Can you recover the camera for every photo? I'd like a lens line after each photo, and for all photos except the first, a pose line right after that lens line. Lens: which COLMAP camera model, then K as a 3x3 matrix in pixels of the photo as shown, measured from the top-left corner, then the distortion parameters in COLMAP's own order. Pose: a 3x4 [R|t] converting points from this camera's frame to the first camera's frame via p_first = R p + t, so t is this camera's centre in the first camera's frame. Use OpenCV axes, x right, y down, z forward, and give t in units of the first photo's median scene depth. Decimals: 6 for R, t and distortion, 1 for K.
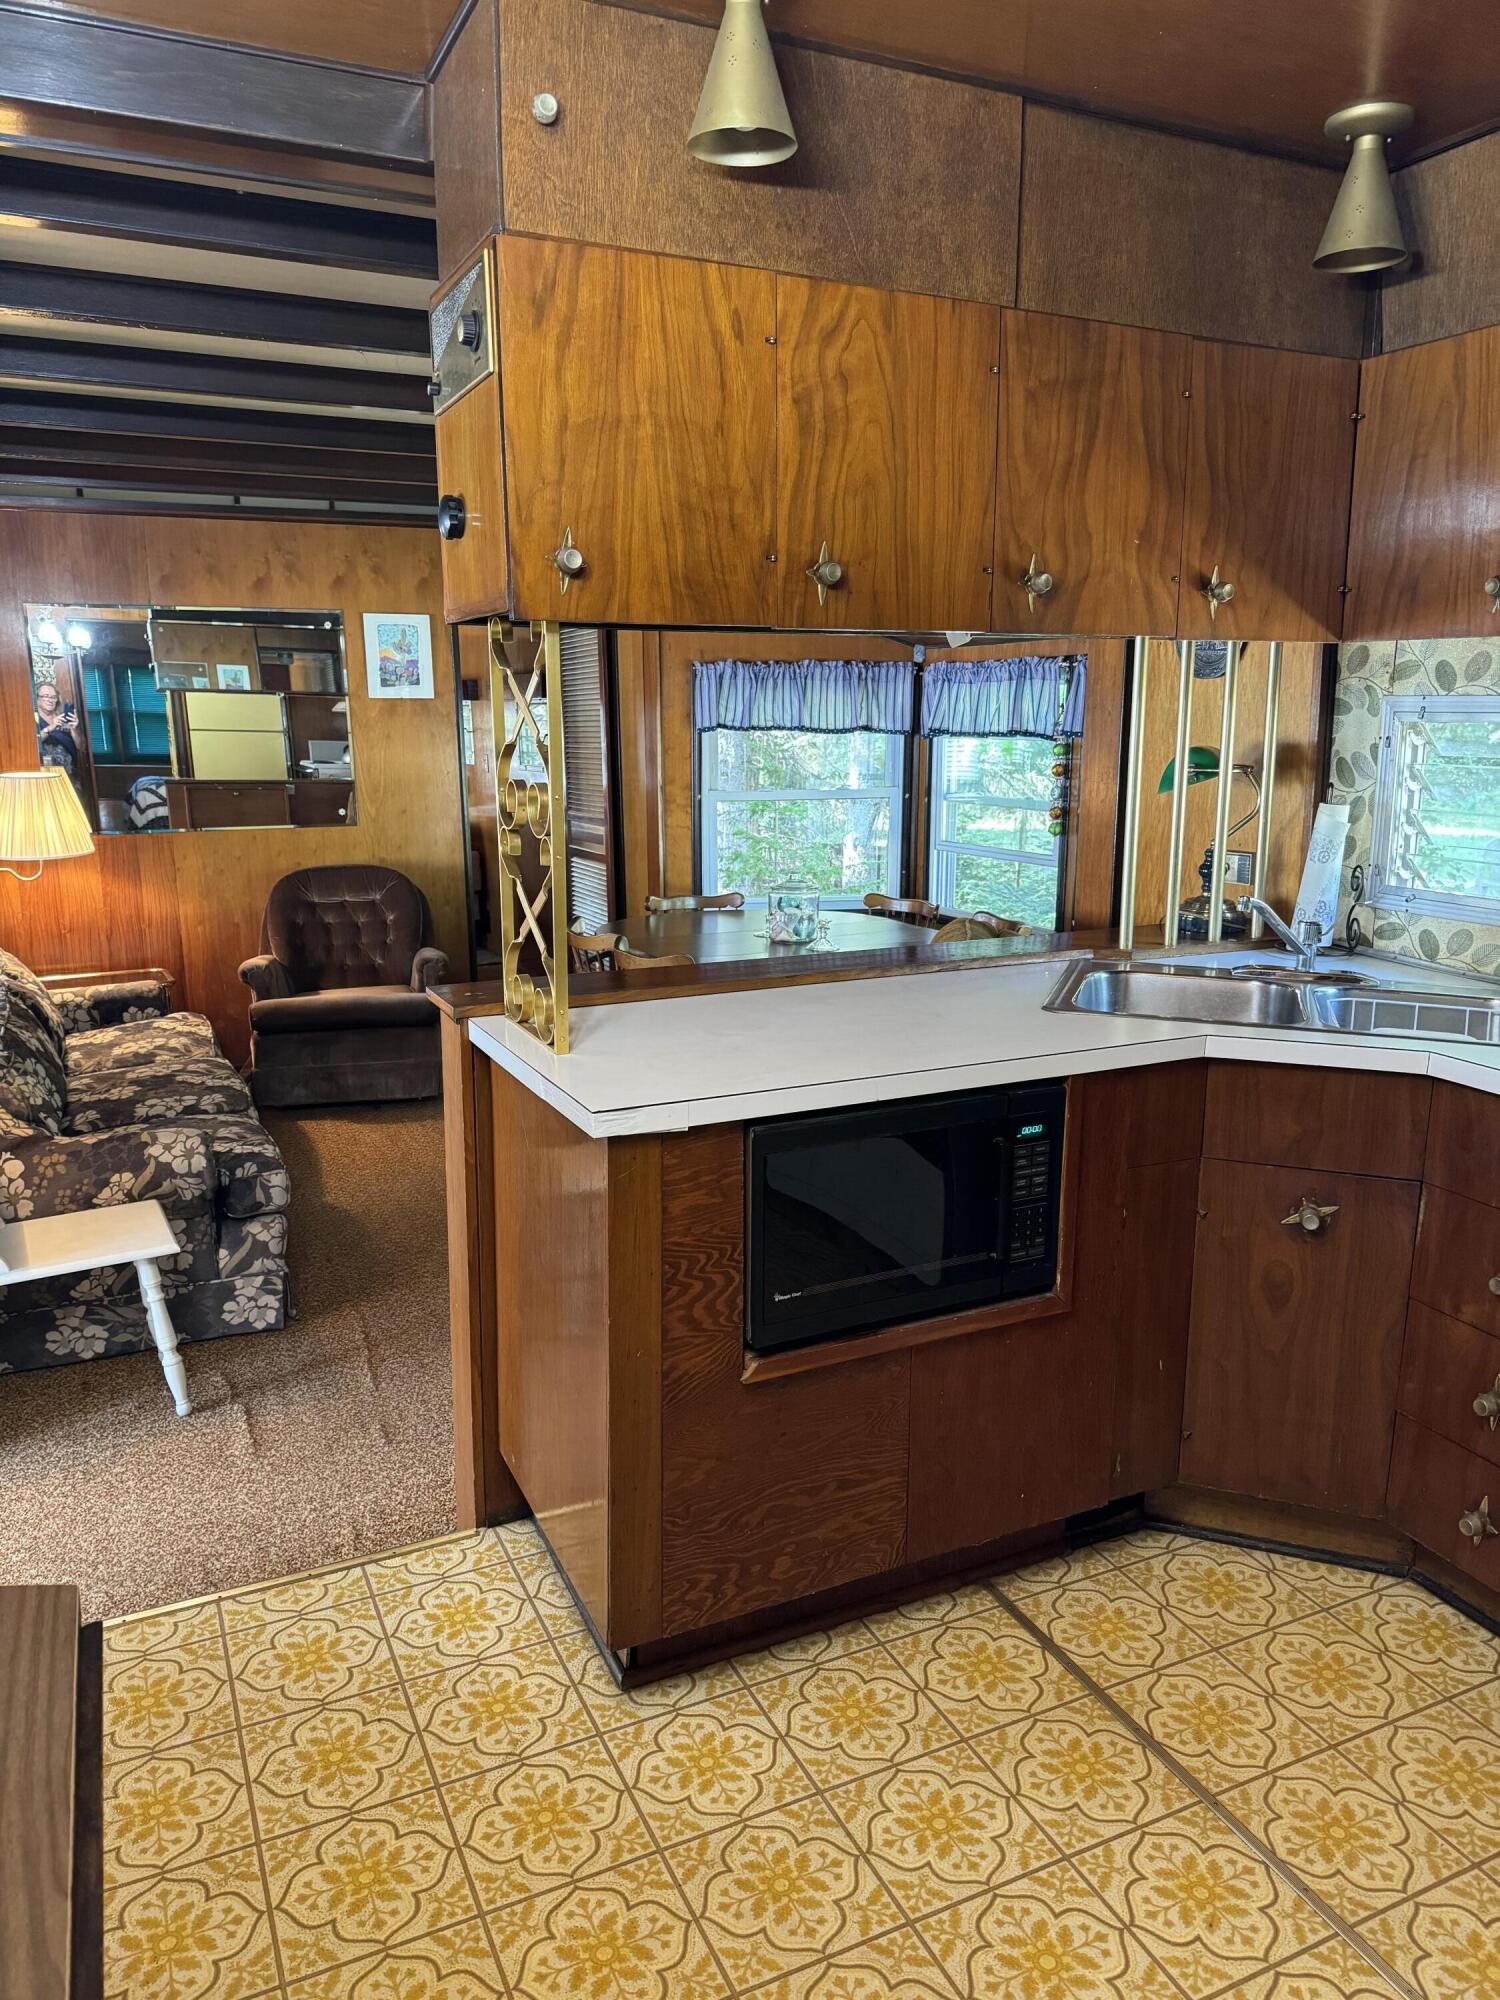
lens RADIAL K [[1390.5, 0, 755.1], [0, 1390.5, 1004.0], [0, 0, 1]] dist [0.037044, -0.050619]
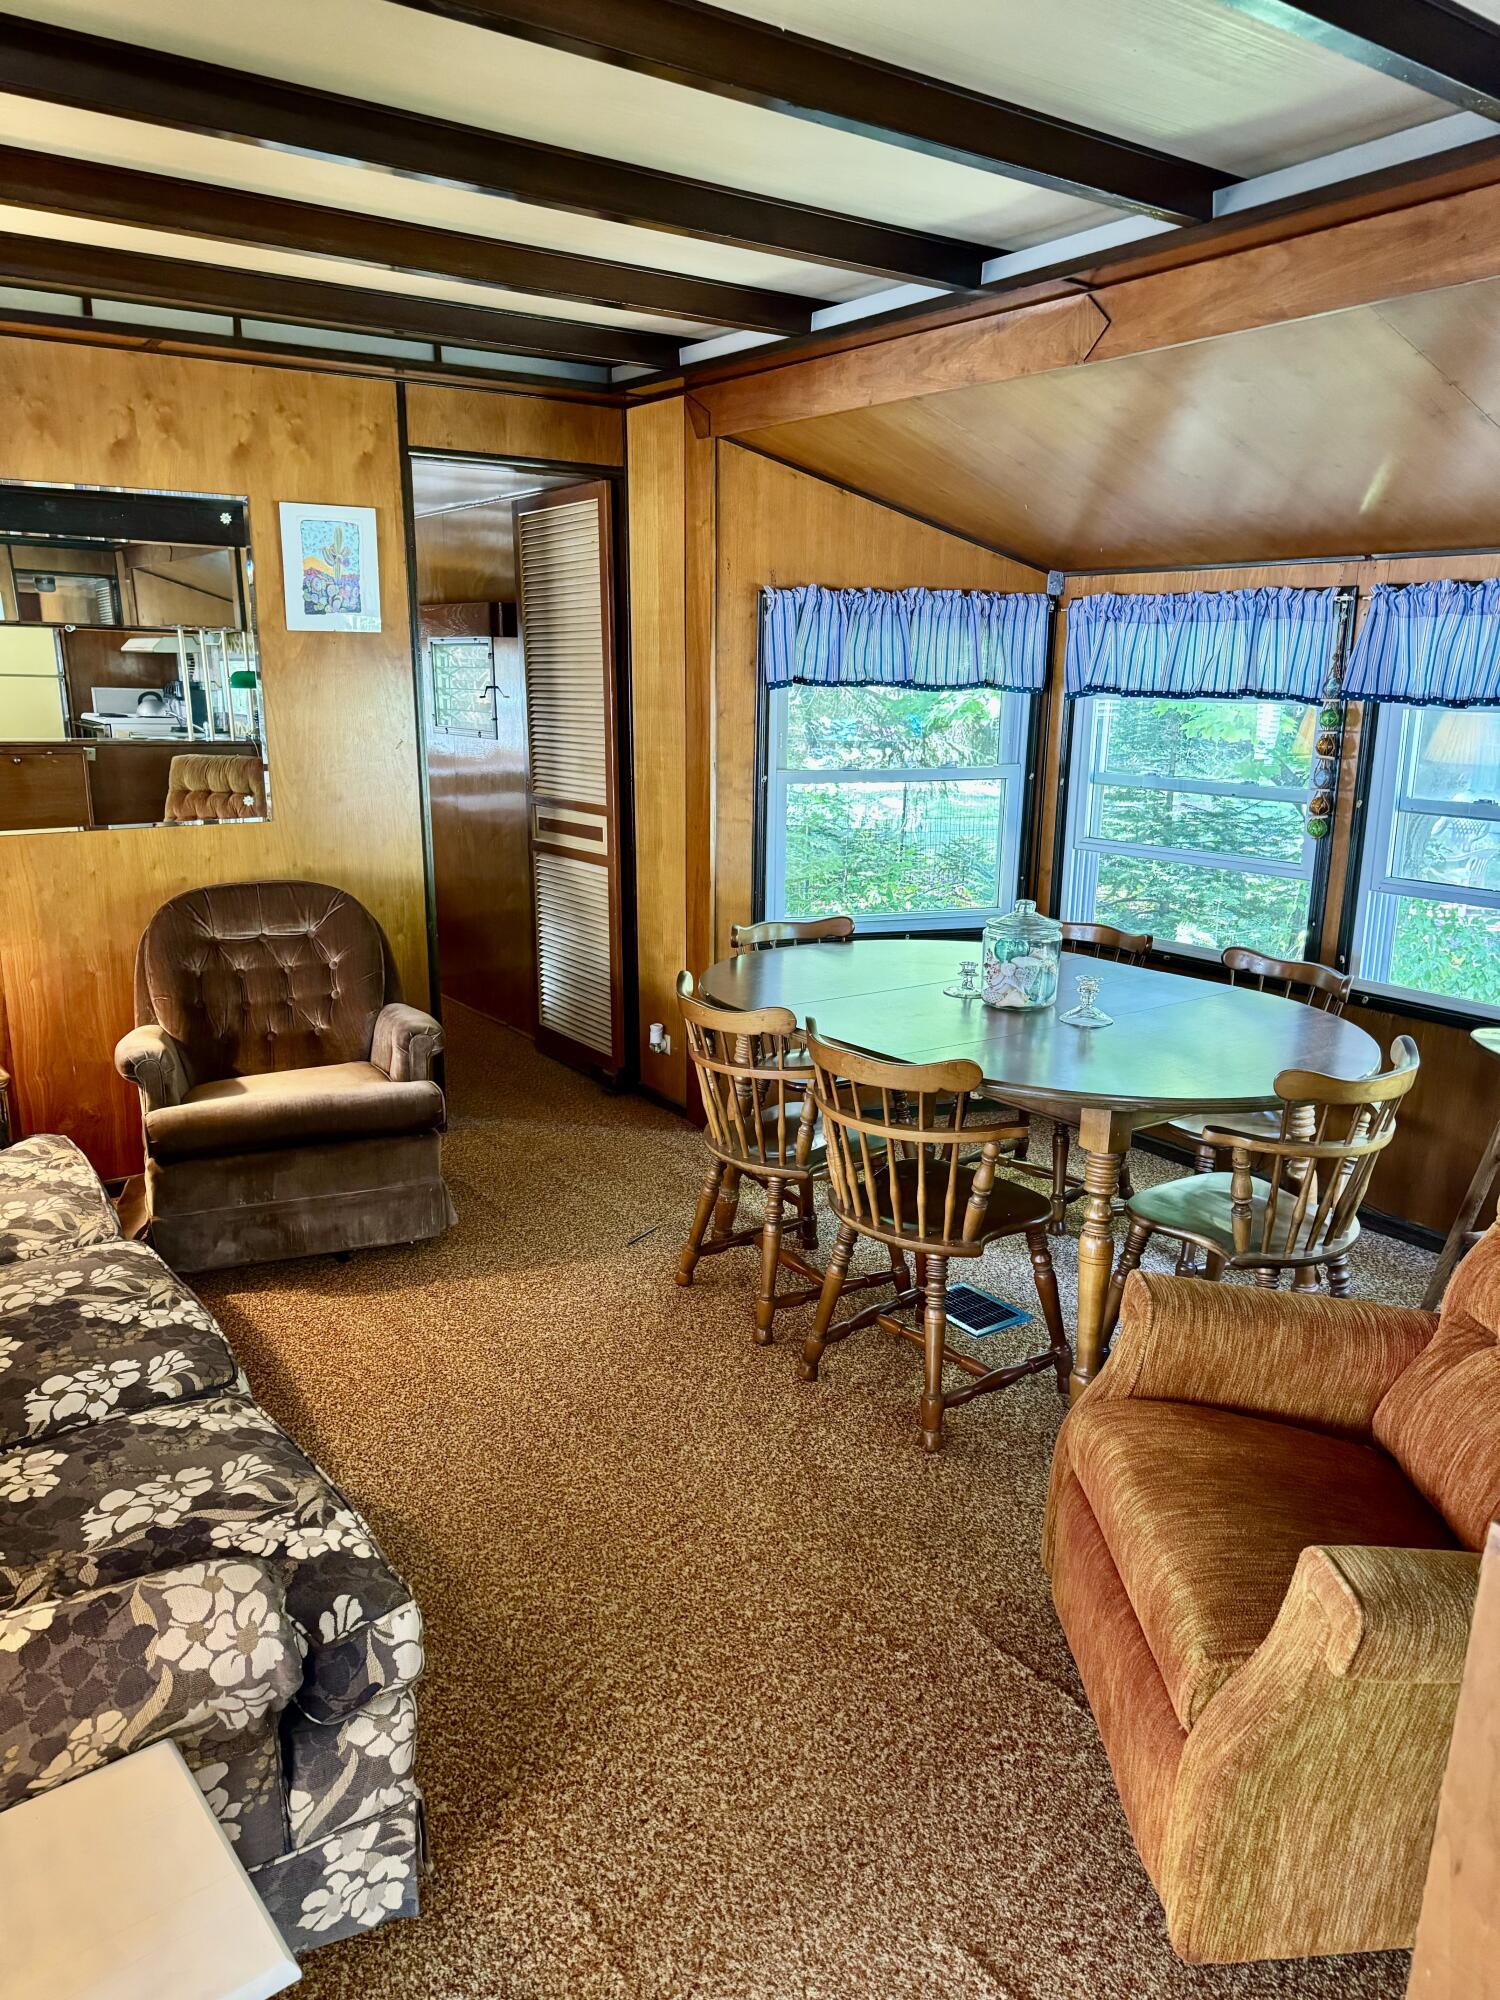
lens RADIAL K [[1390.5, 0, 737.4], [0, 1390.5, 999.3], [0, 0, 1]] dist [0.037044, -0.050619]
pose [[0.986787, -0.025506, 0.160004, -0.197081], [0.020443, 0.999239, 0.033207, -0.068111], [-0.160729, -0.029498, 0.986558, 0.335779]]
